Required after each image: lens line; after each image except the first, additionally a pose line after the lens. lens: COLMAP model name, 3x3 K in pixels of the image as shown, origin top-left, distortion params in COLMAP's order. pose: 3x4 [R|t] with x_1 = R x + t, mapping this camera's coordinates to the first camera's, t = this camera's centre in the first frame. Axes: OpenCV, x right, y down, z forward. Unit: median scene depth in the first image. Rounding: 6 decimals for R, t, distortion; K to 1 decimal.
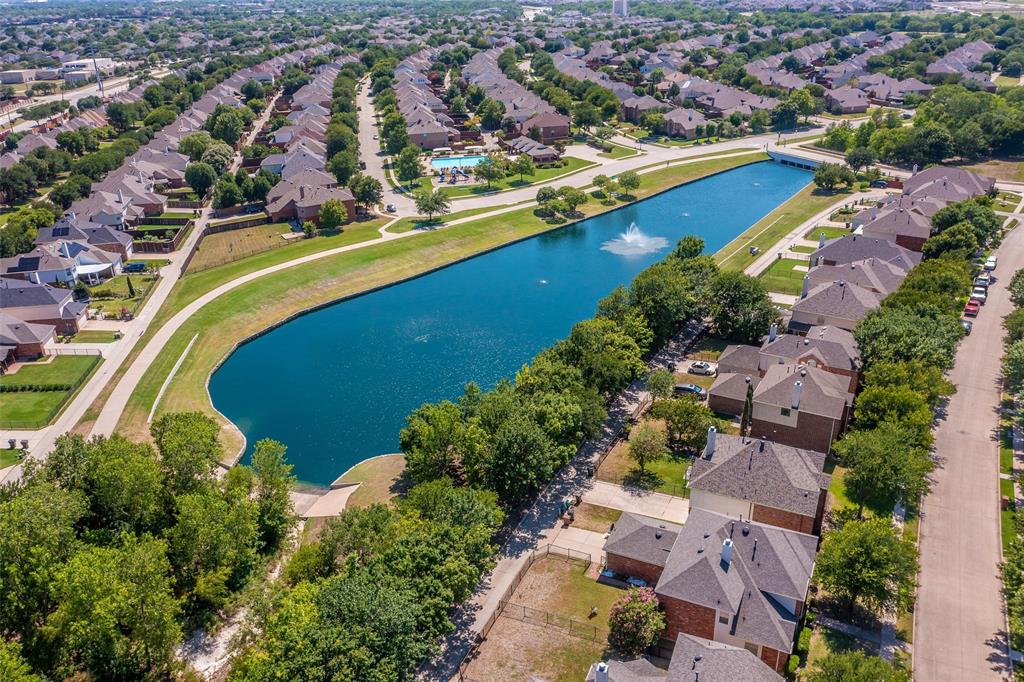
lens RADIAL K [[816.7, 0, 512.0], [0, 816.7, 341.0], [0, 0, 1]] dist [0.000070, -0.002003]
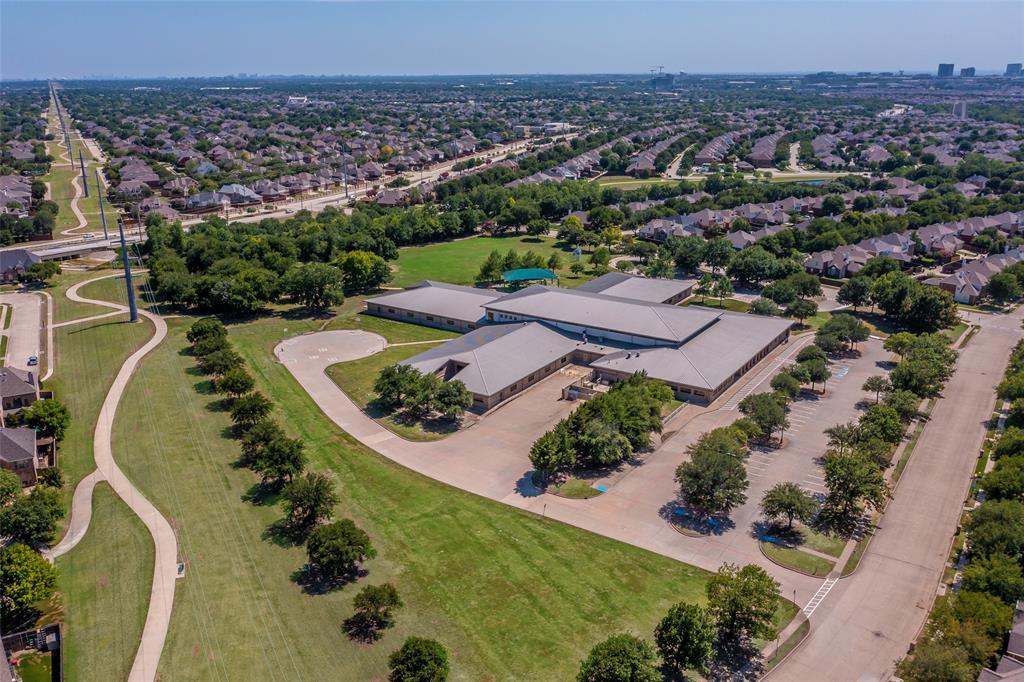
lens RADIAL K [[816.7, 0, 512.0], [0, 816.7, 341.0], [0, 0, 1]] dist [0.000070, -0.002003]
pose [[0.887055, 0.167428, -0.430233, 0.239948], [-0.208010, 0.976913, -0.048703, 0.227837], [0.412146, 0.132695, 0.901403, -0.585008]]
